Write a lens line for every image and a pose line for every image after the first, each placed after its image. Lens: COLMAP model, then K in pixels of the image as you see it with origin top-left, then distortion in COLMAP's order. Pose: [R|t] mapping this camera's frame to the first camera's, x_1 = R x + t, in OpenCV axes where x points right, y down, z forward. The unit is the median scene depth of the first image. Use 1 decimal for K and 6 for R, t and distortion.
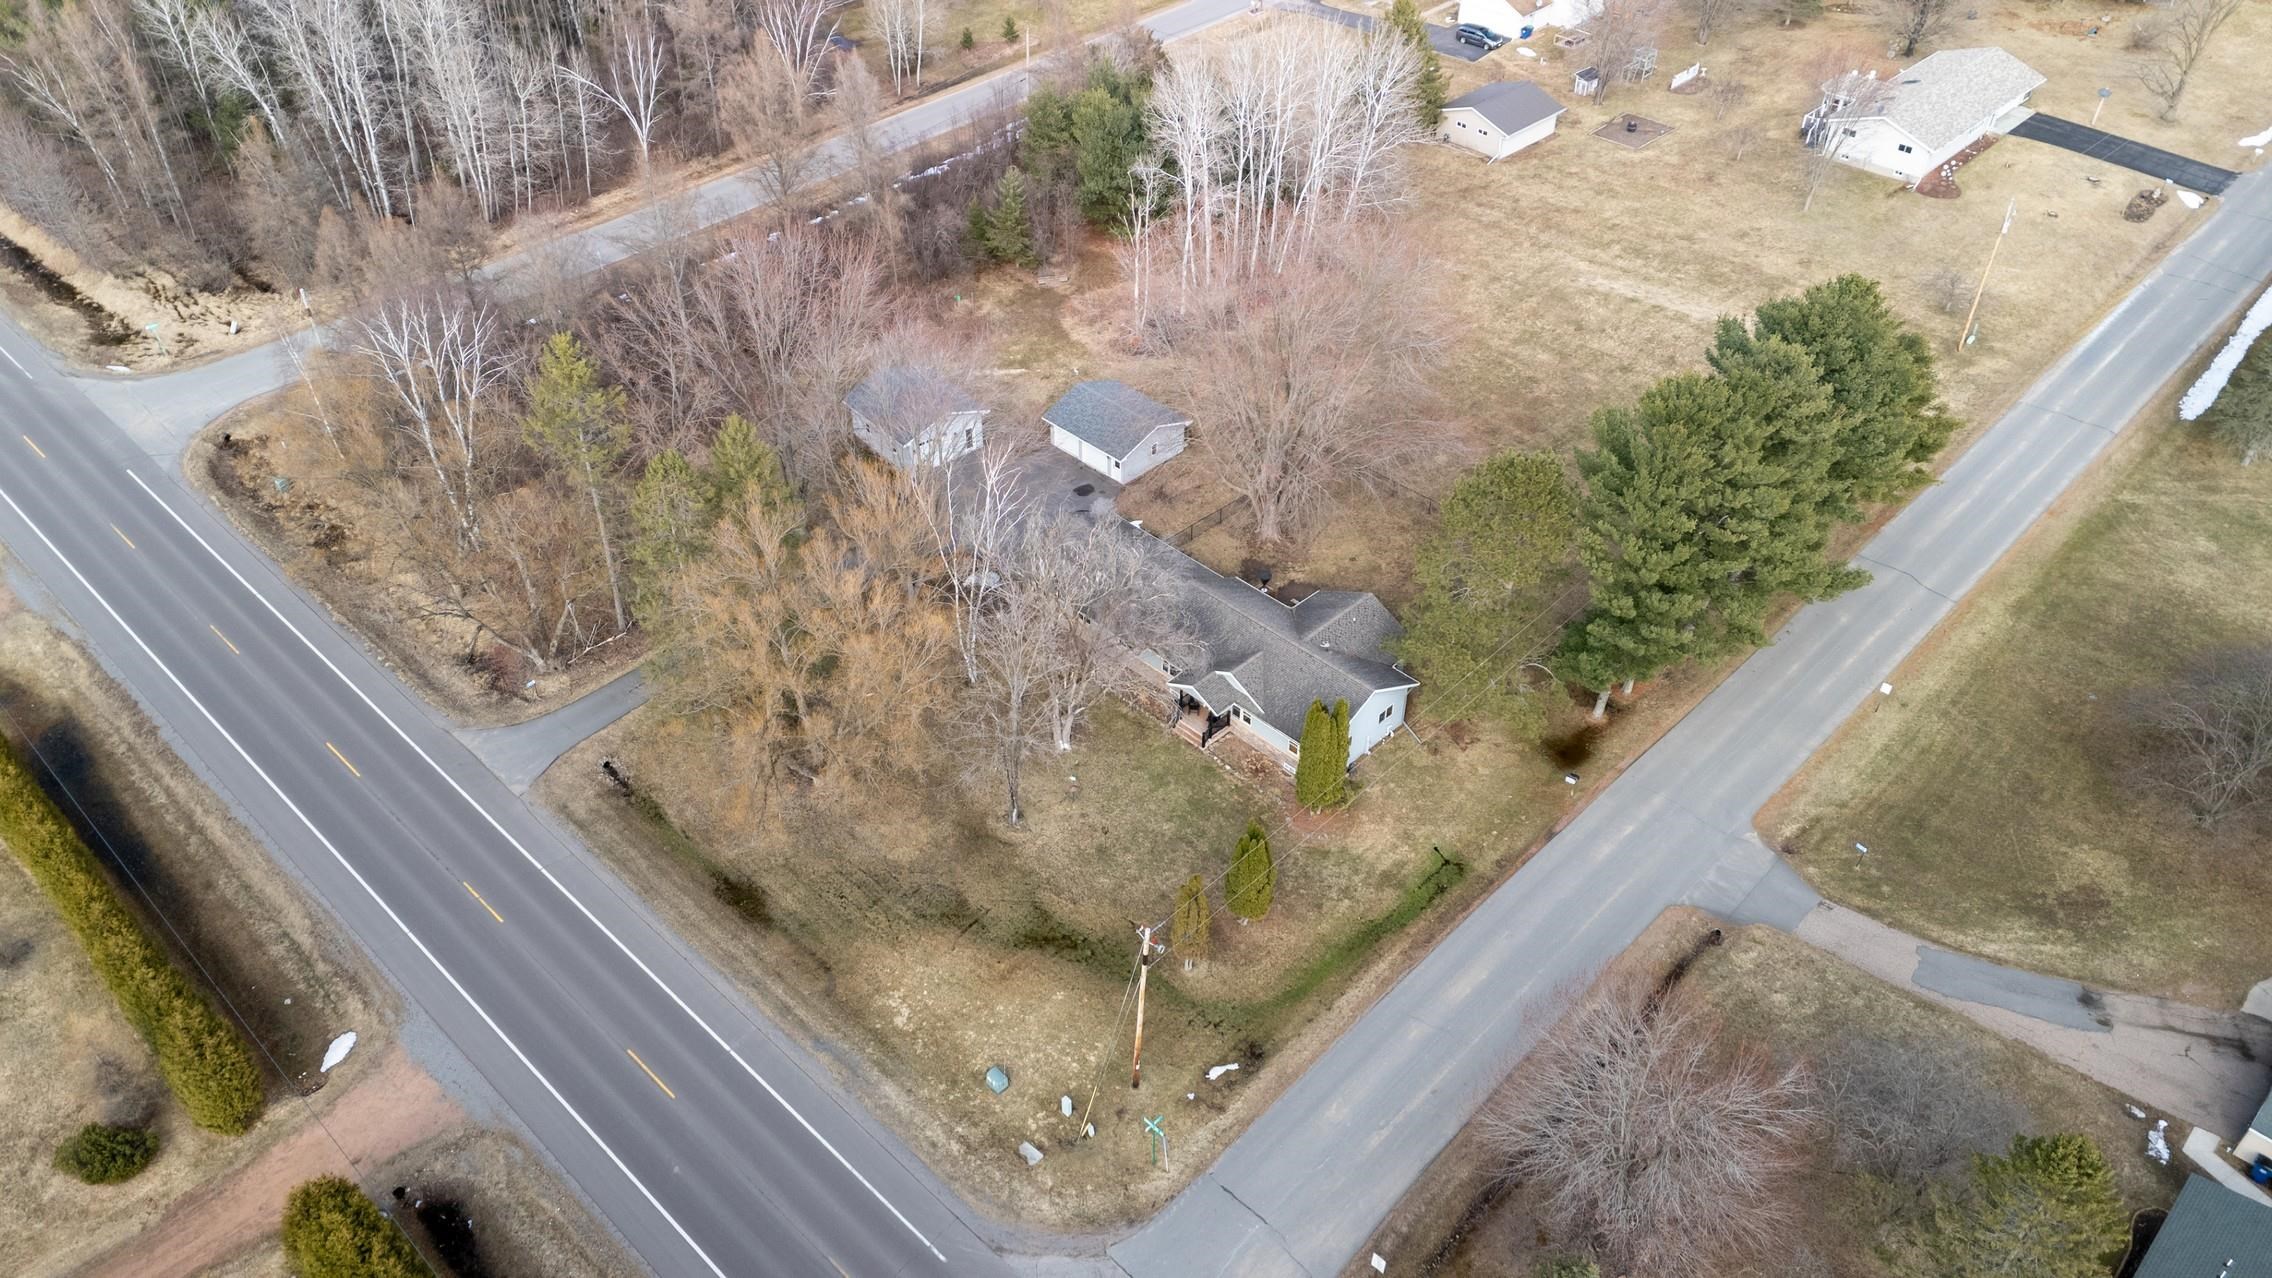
lens RADIAL K [[1660.6, 0, 1127.9], [0, 1660.6, 638.7], [0, 0, 1]] dist [0.070462, -0.054993]
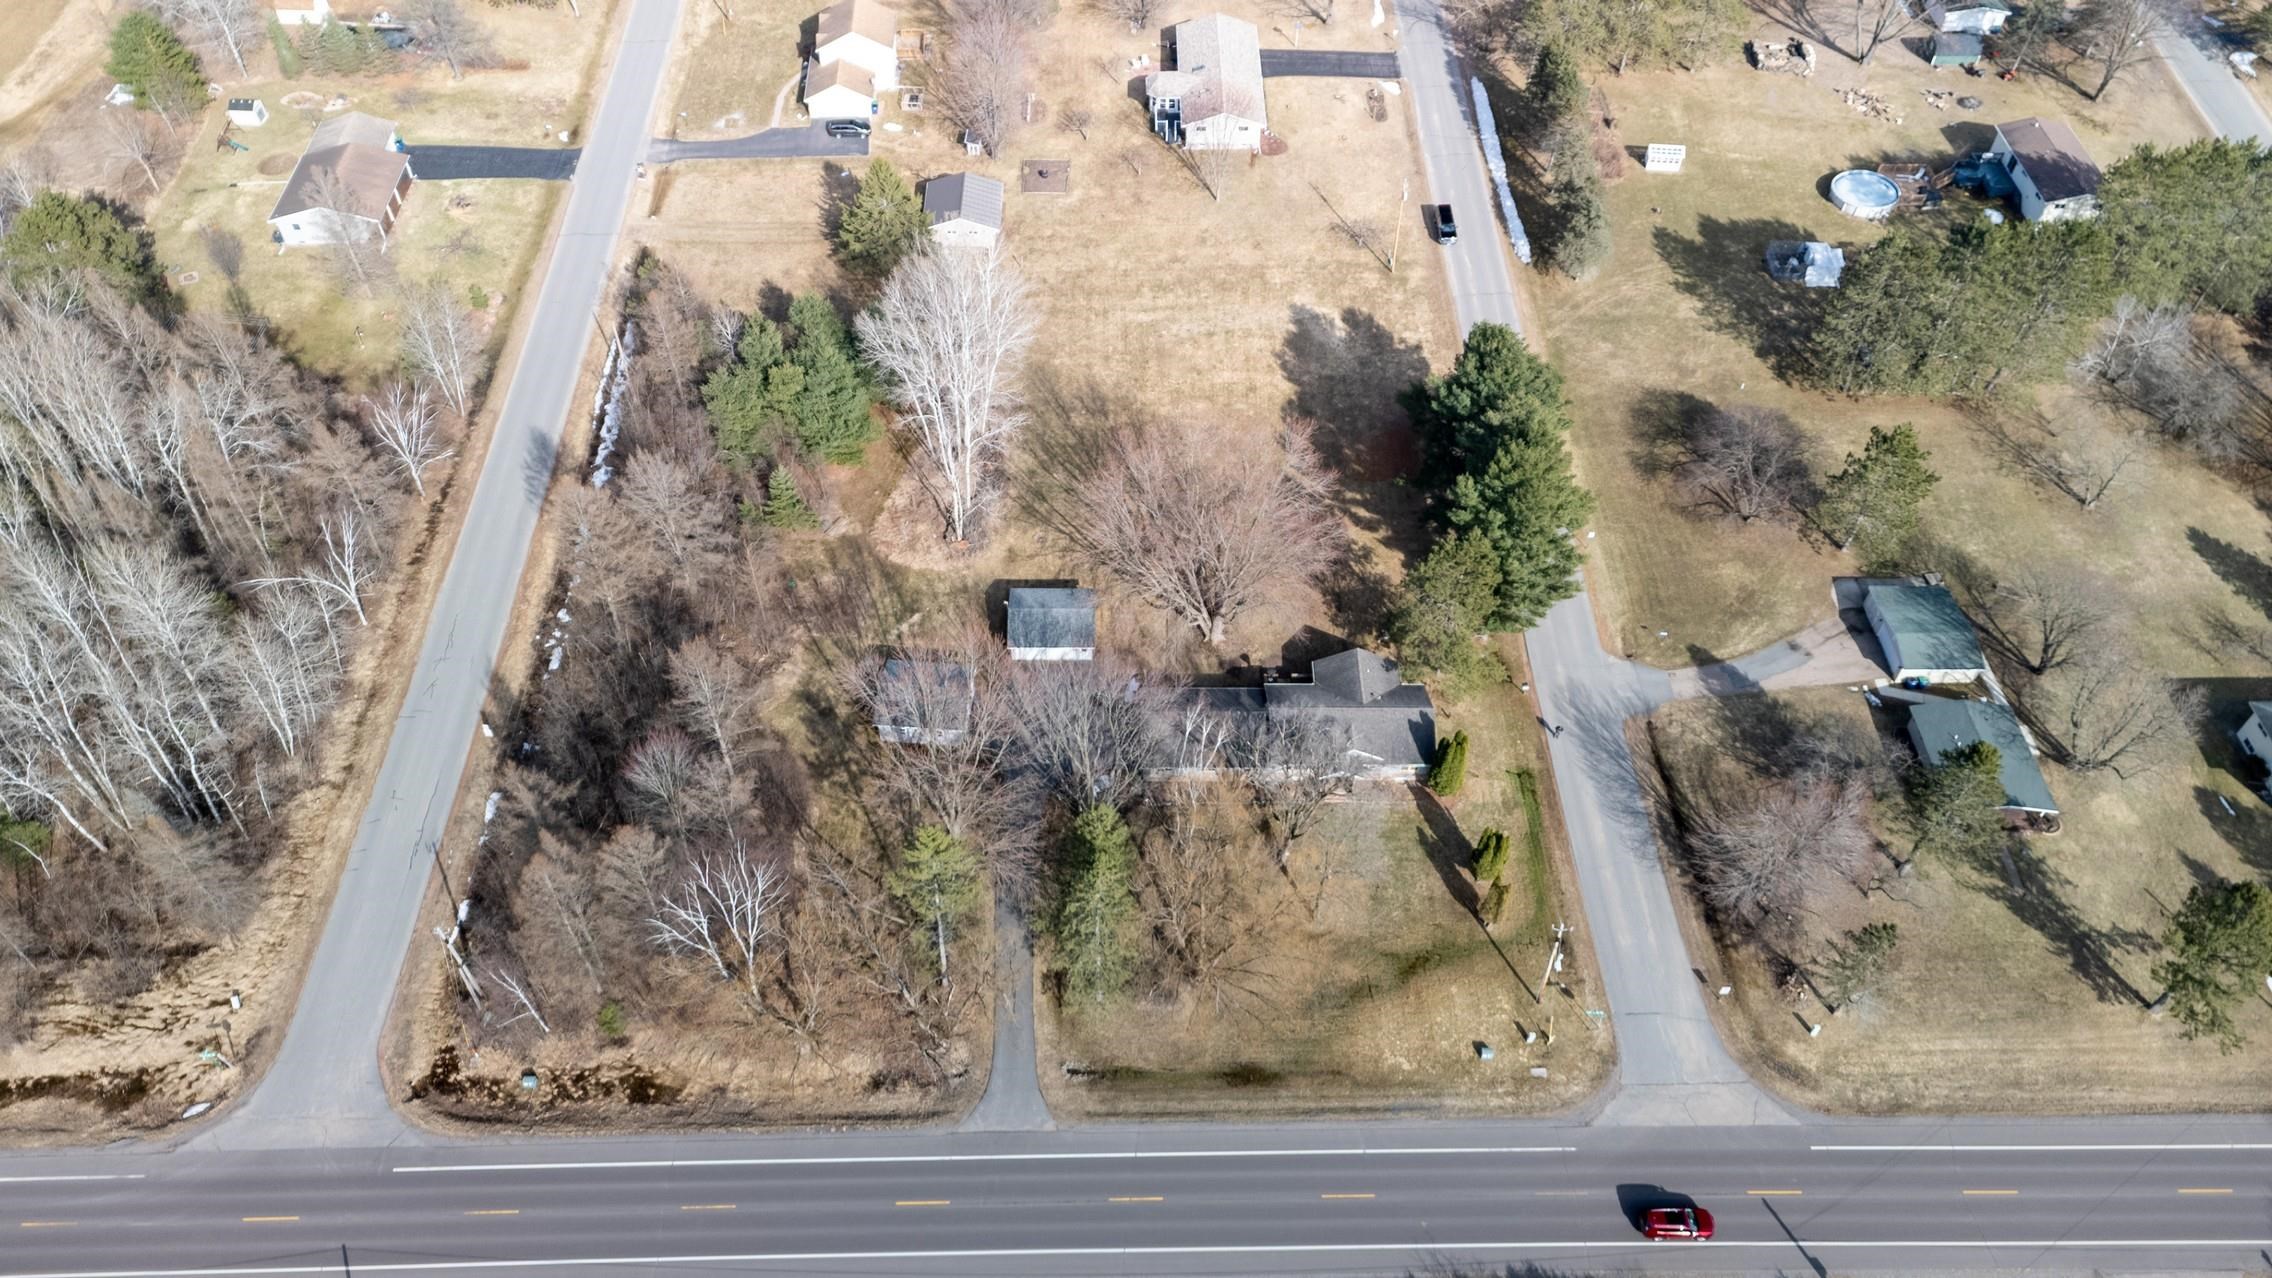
lens RADIAL K [[1660.6, 0, 1127.9], [0, 1660.6, 638.7], [0, 0, 1]] dist [0.070462, -0.054993]
pose [[0.705576, -0.537810, 0.461435, -0.626099], [0.449797, 0.843066, 0.294827, -0.520382], [-0.547581, -0.000471, 0.836753, -0.126950]]
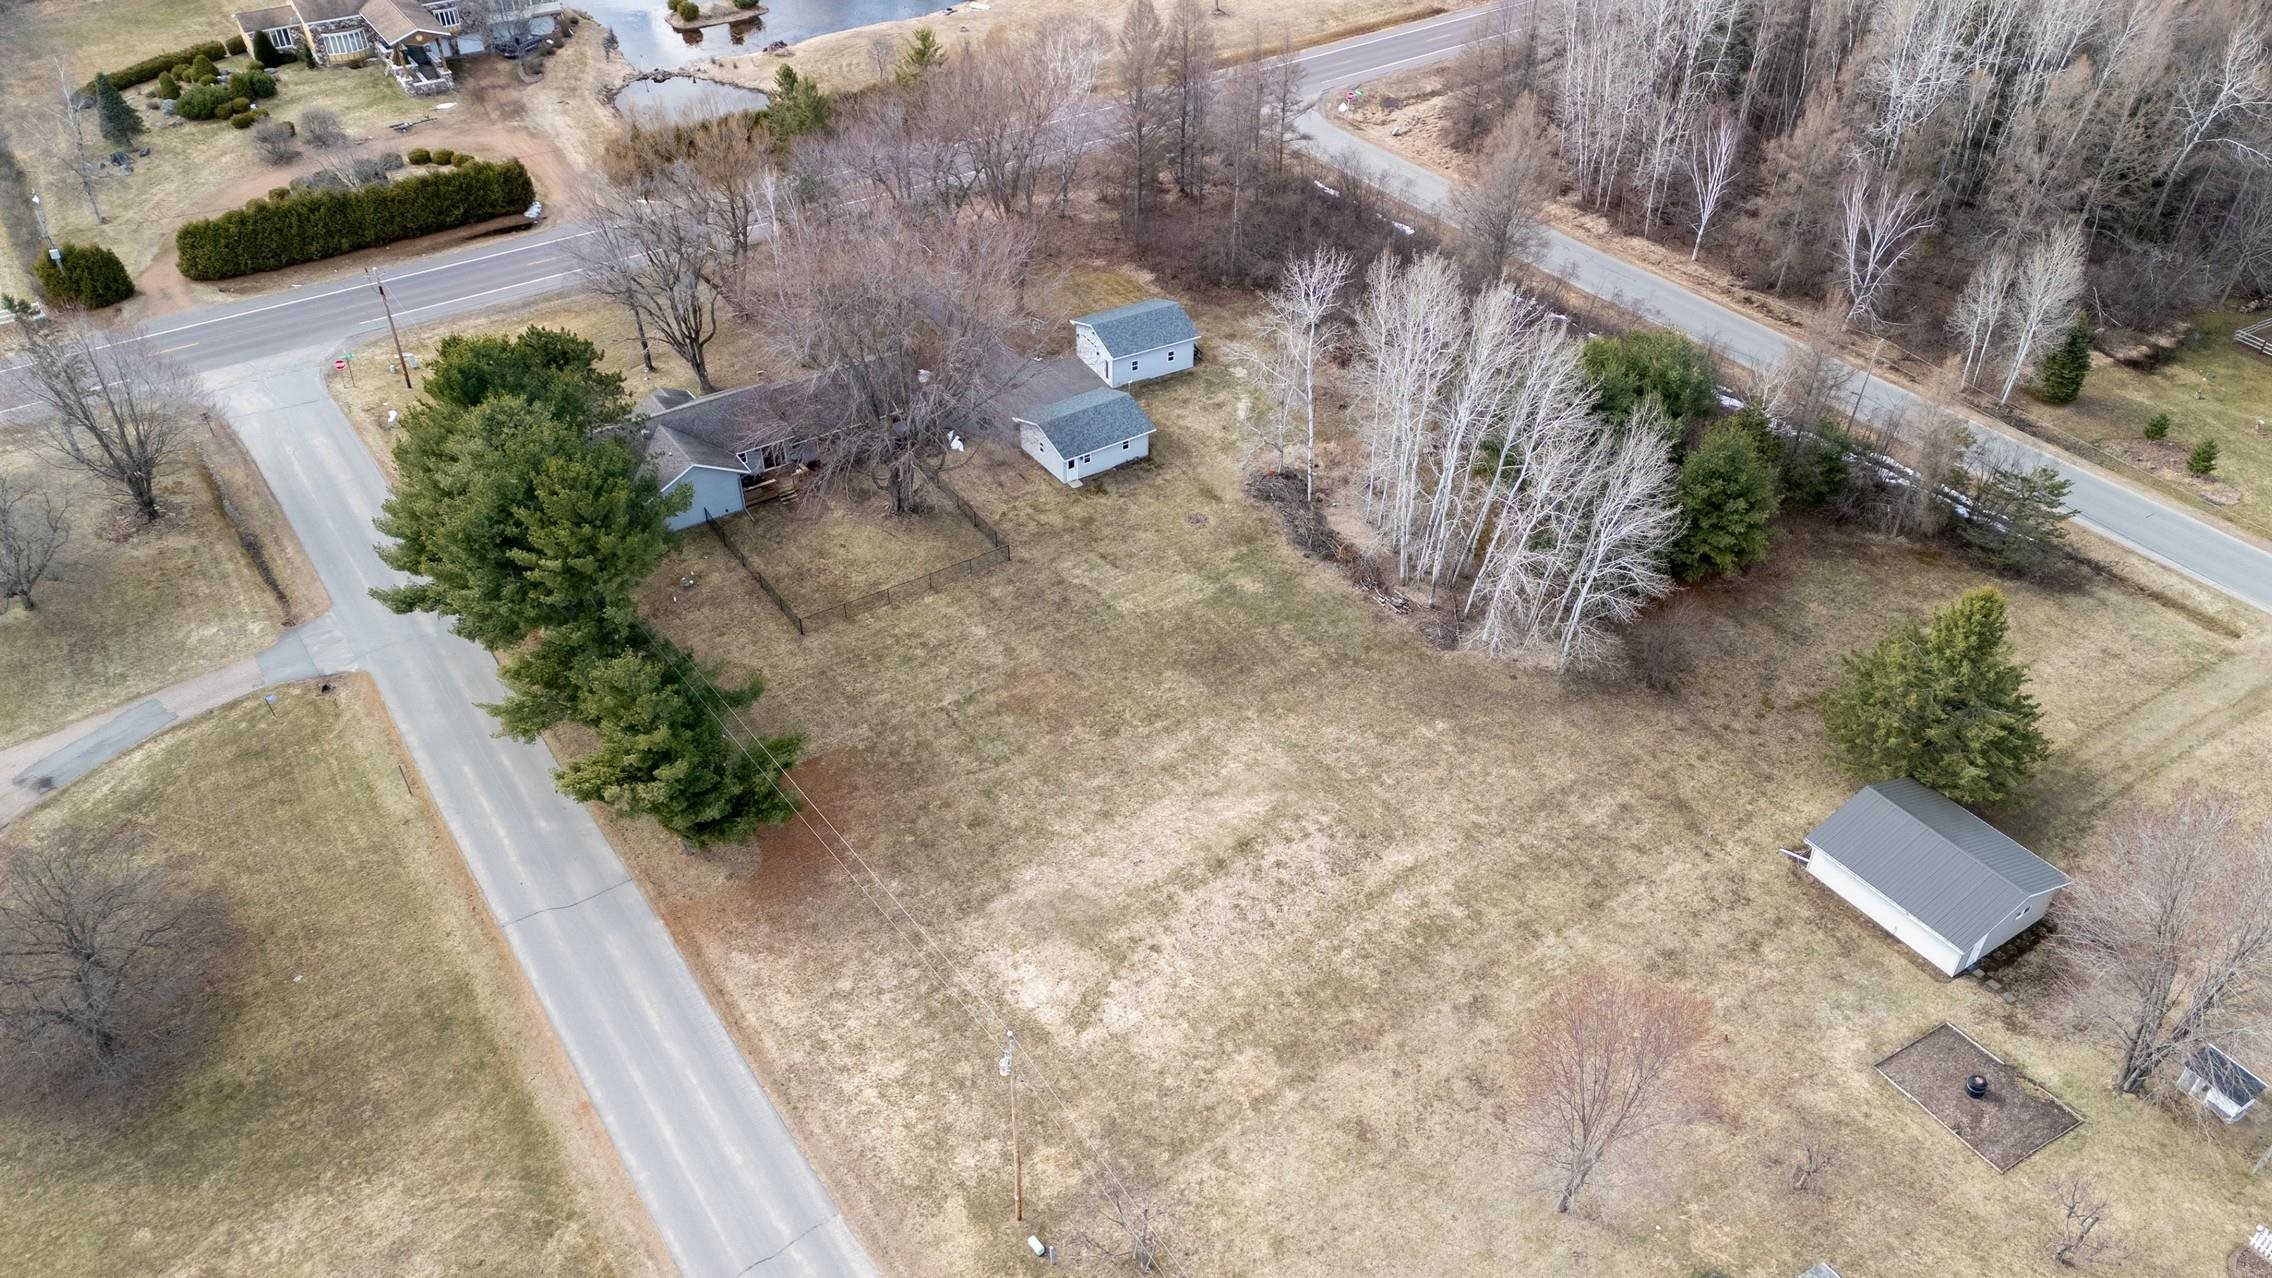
lens RADIAL K [[1691.7, 0, 1130.2], [0, 1691.7, 582.3], [0, 0, 1]] dist [0.088088, -0.084797]
pose [[-0.198193, 0.576102, -0.792985, 0.973603], [-0.623024, 0.550522, 0.555668, -0.752497], [0.756677, 0.604178, 0.249816, 0.896658]]
